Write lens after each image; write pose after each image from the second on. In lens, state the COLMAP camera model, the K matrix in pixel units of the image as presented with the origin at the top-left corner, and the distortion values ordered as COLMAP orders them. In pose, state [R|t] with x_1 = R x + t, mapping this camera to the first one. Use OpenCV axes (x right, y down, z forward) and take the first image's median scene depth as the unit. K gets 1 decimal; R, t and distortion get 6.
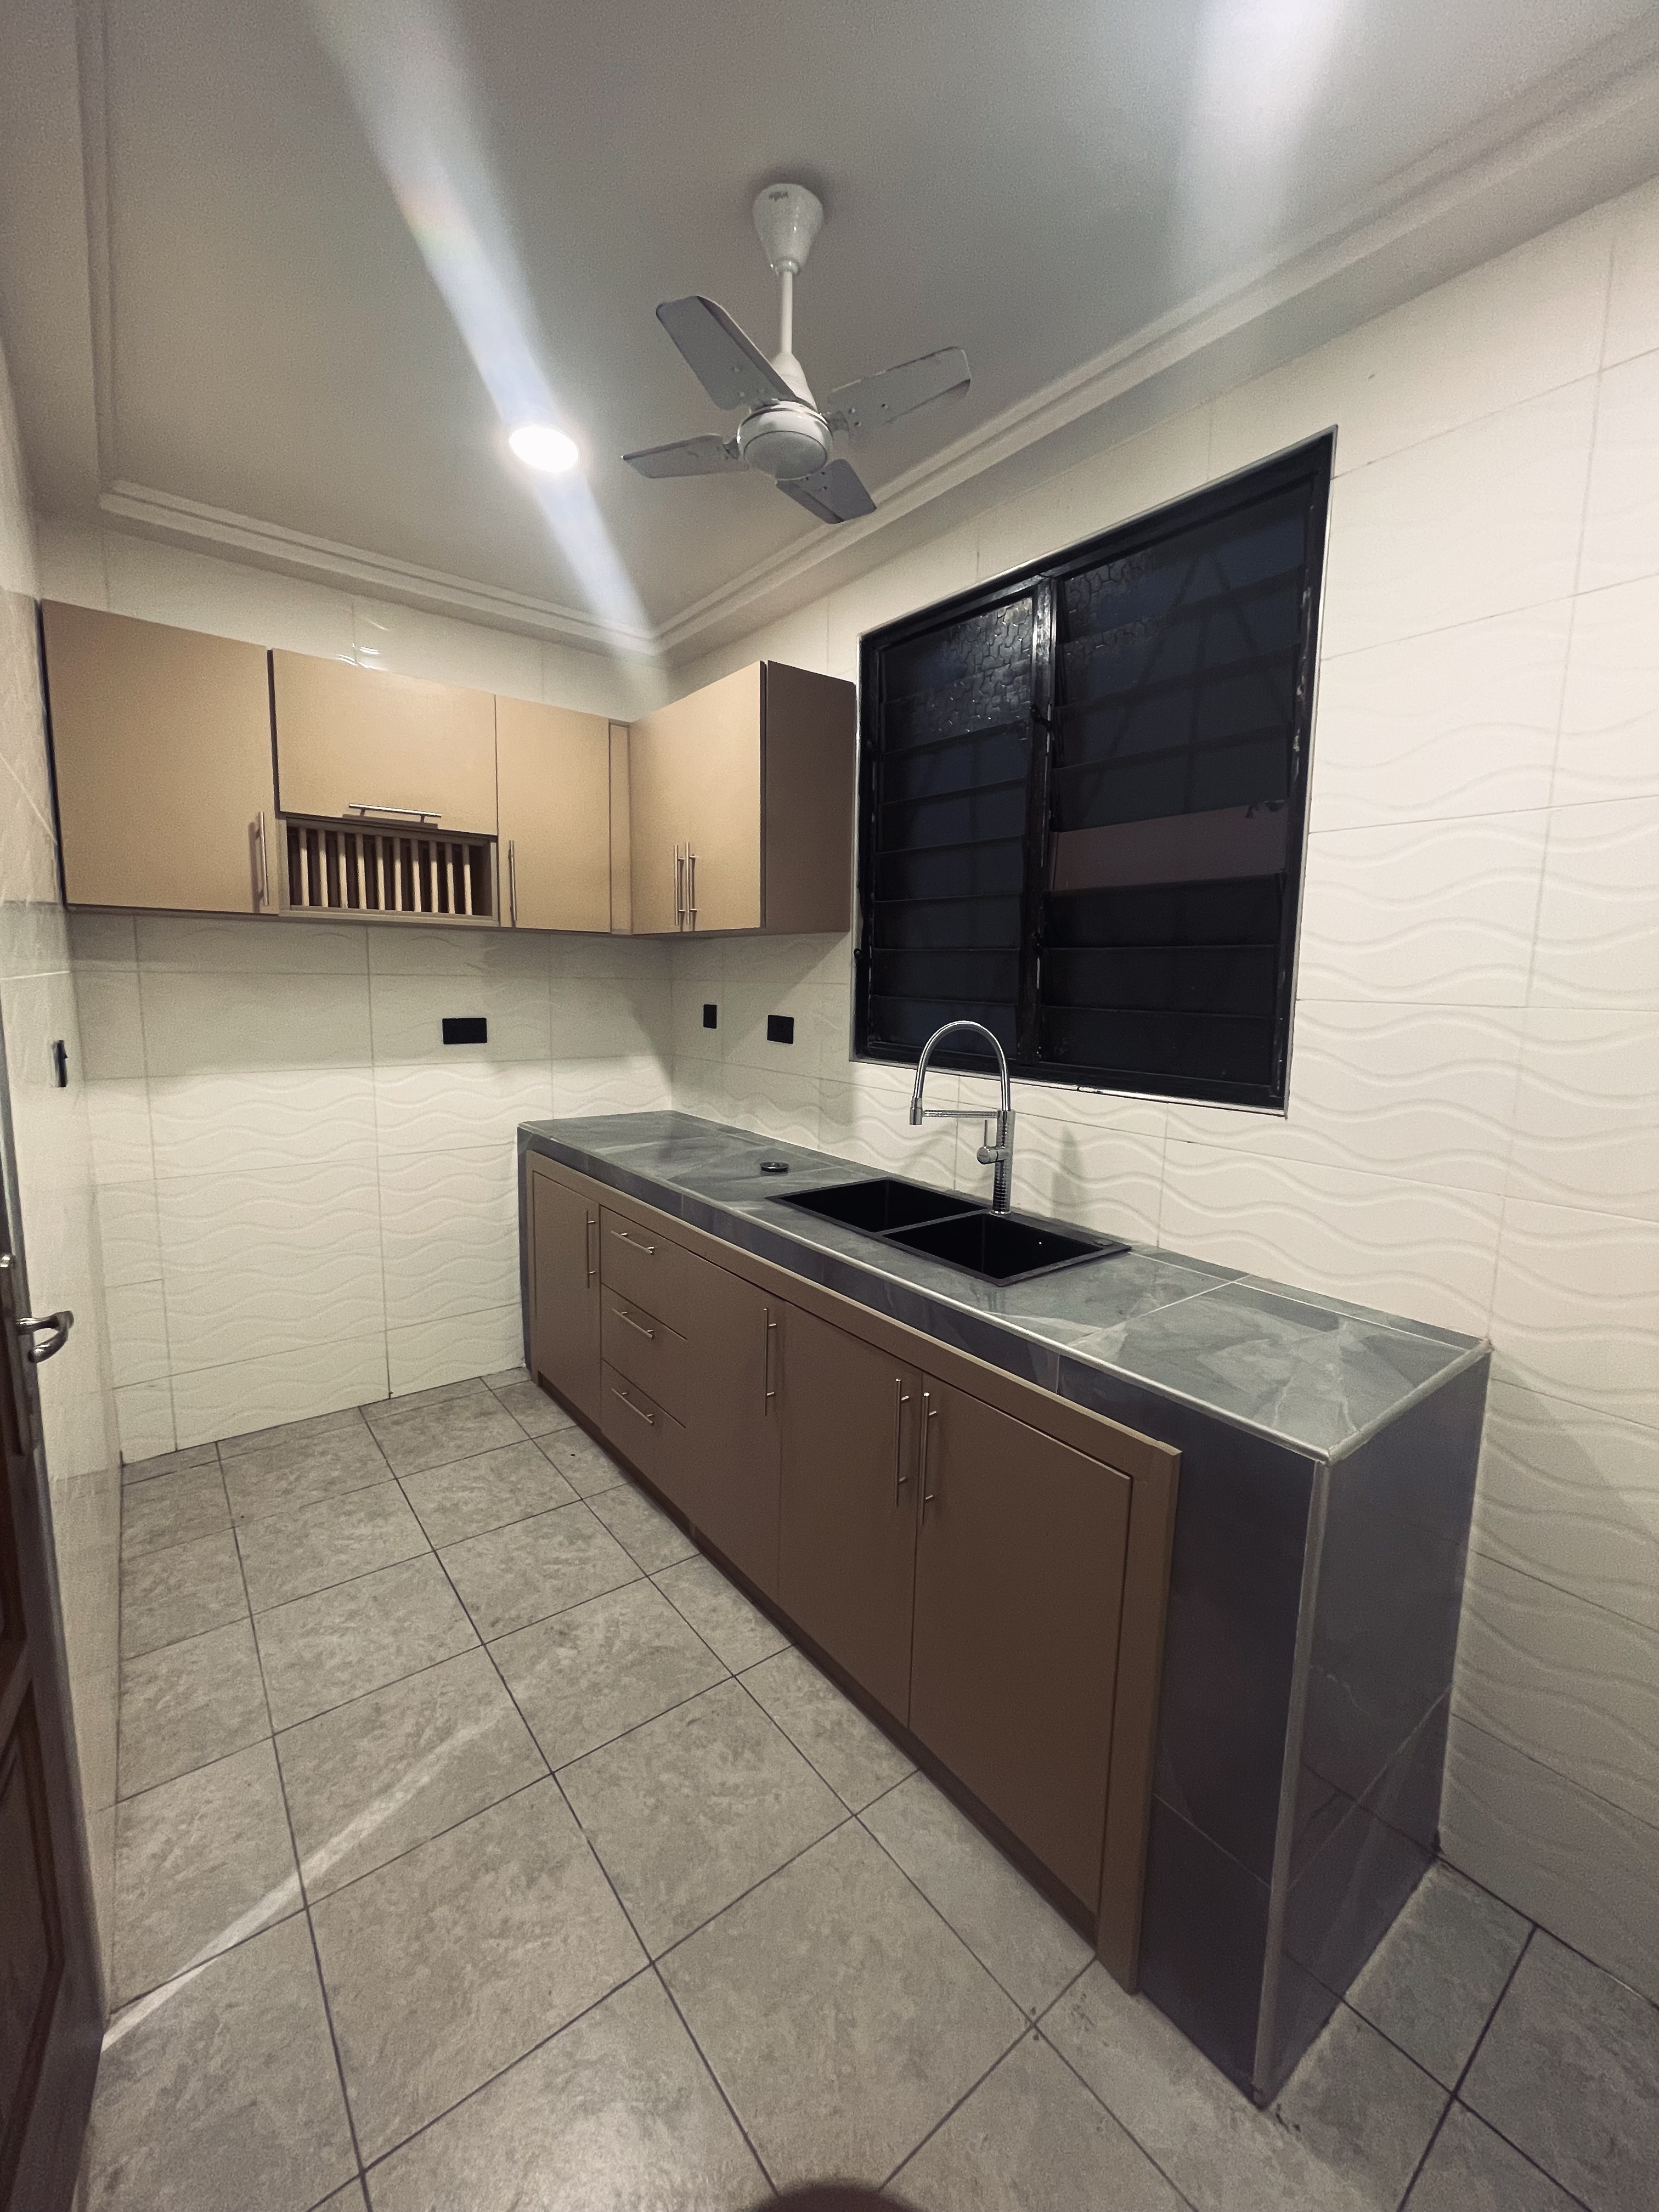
lens RADIAL K [[893.4, 0, 814.0], [0, 893.4, 1097.4], [0, 0, 1]] dist [-0.001480, -0.000186]
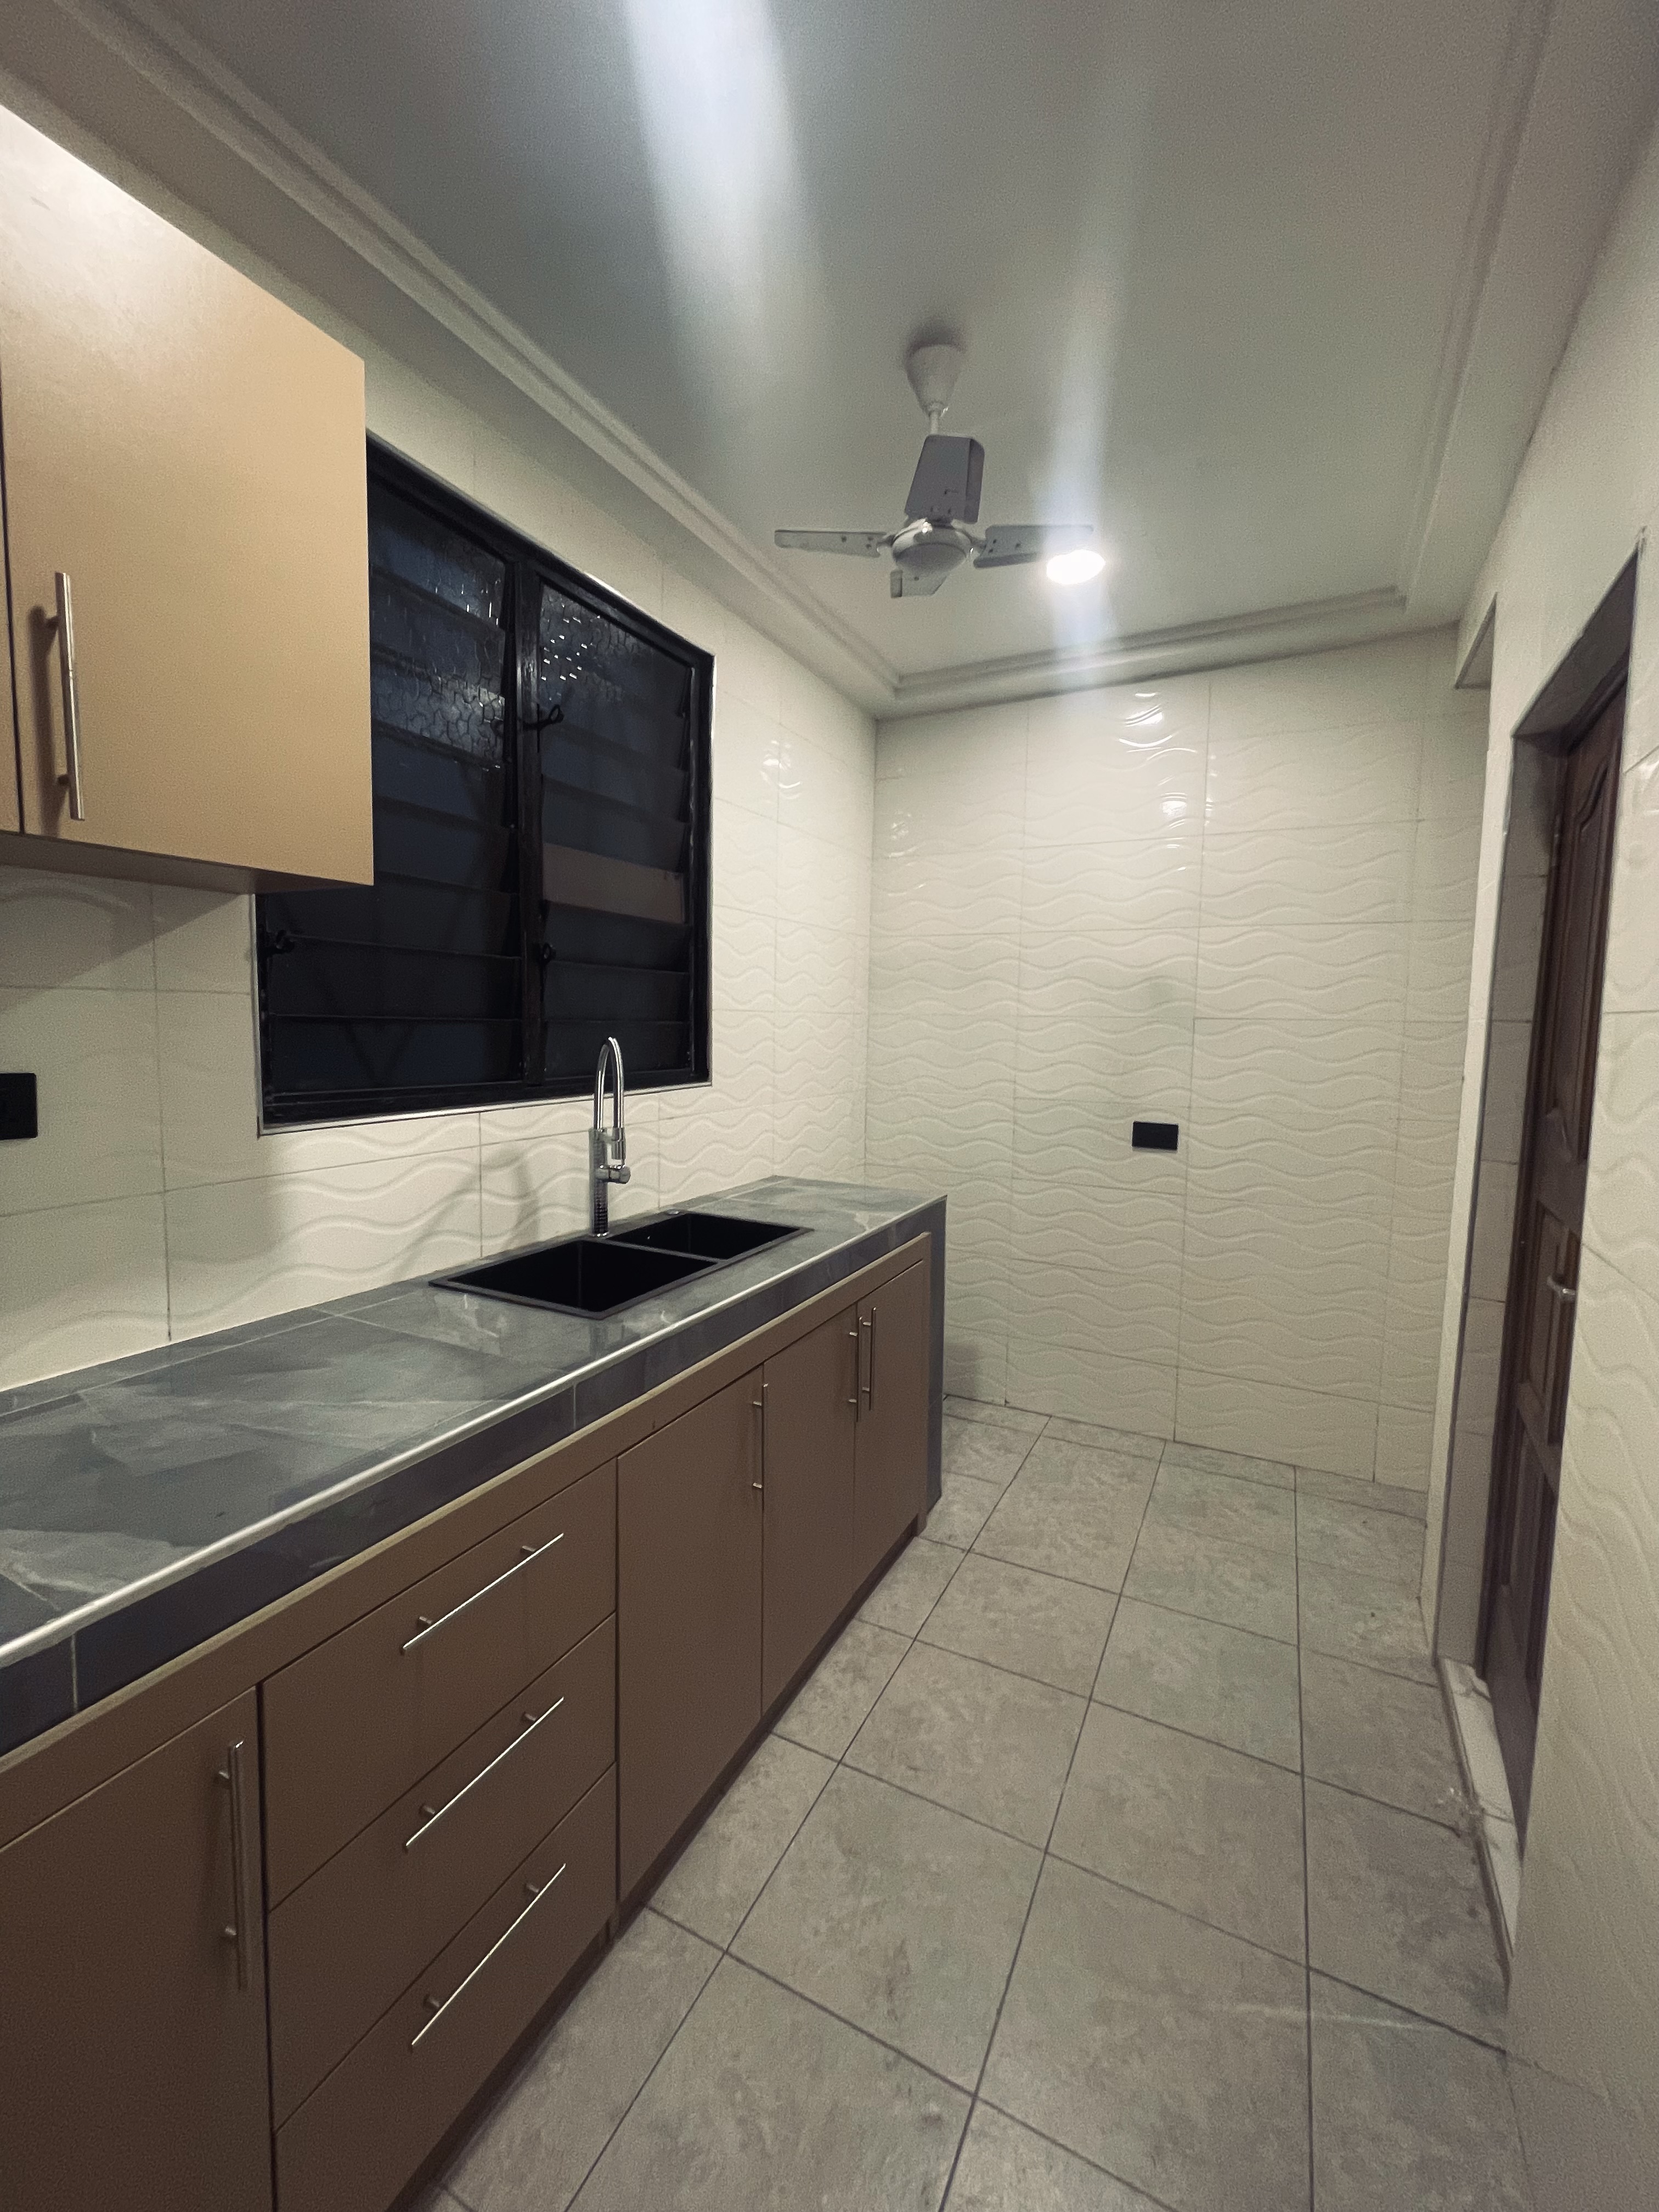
lens RADIAL K [[893.4, 0, 814.0], [0, 893.4, 1097.4], [0, 0, 1]] dist [-0.001480, -0.000186]
pose [[-0.416713, -0.109718, 0.902393, -0.779788], [0.094986, 0.982000, 0.163260, -0.160267], [-0.904062, 0.153747, -0.398790, 1.209637]]
